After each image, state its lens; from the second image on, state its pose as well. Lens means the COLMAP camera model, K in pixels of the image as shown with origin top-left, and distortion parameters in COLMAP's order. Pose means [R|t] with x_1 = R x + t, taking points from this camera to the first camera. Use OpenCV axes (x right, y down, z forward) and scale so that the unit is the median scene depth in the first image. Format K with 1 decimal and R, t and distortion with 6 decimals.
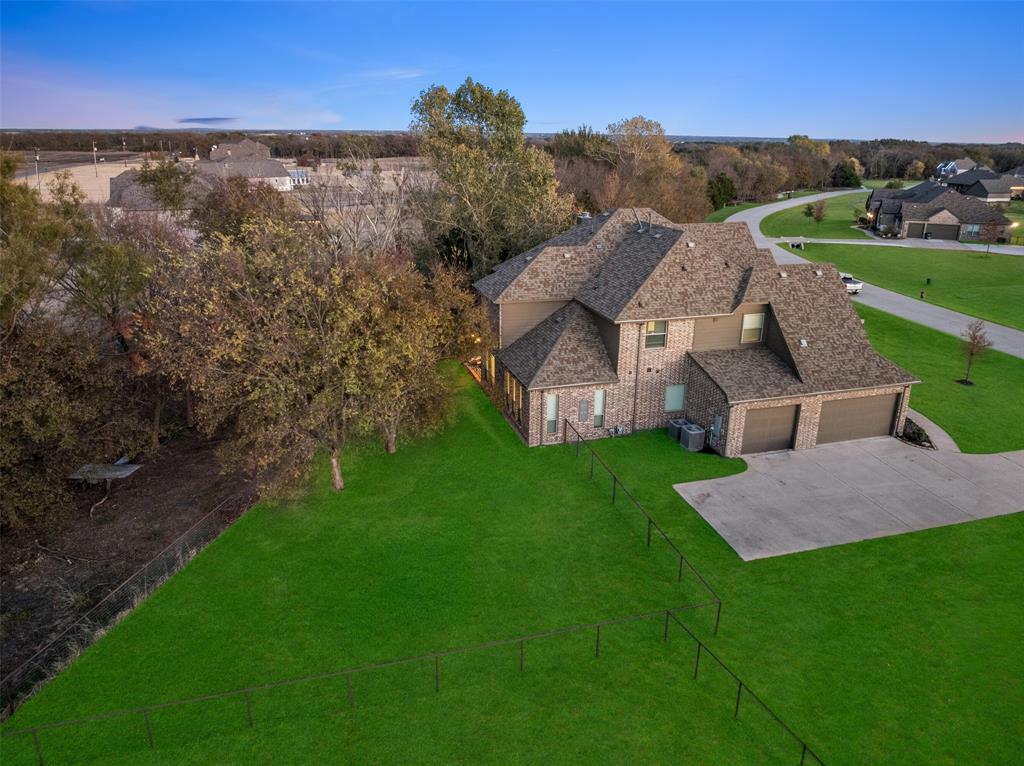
lens RADIAL K [[725.4, 0, 512.0], [0, 725.4, 383.0], [0, 0, 1]] dist [-0.034542, -0.003223]
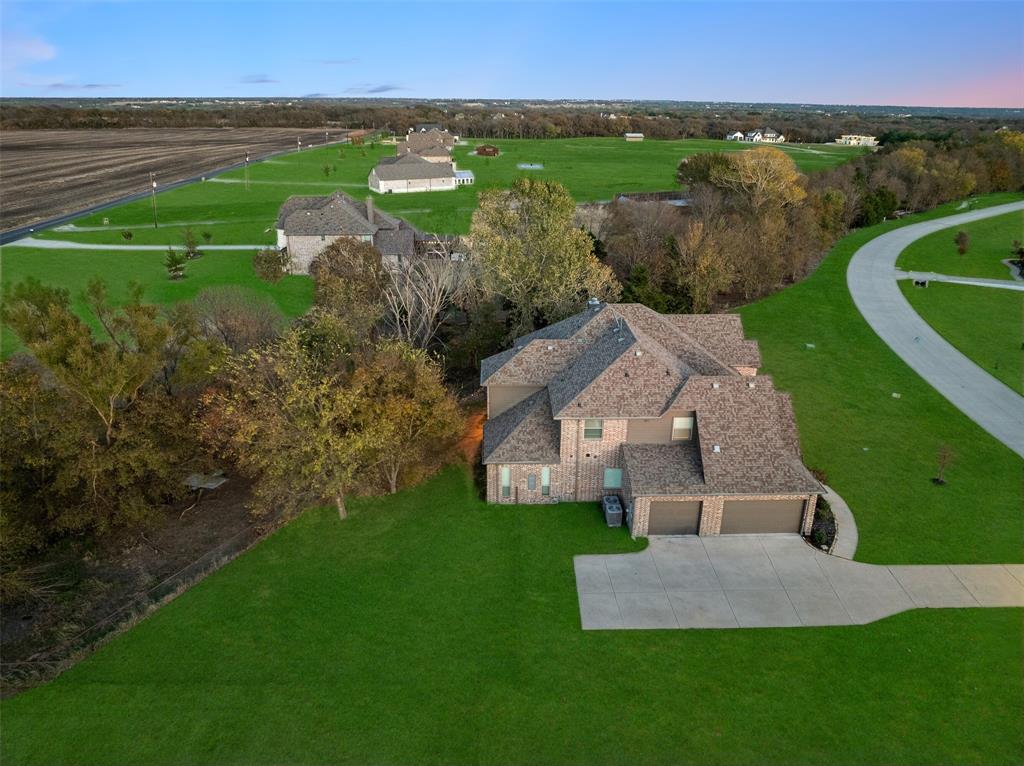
lens RADIAL K [[725.4, 0, 512.0], [0, 725.4, 383.0], [0, 0, 1]] dist [-0.034542, -0.003223]
pose [[0.964061, 0.092078, -0.249216, 0.361578], [-0.081260, 0.995263, 0.053374, -0.196532], [0.252950, -0.031204, 0.966976, -0.226789]]
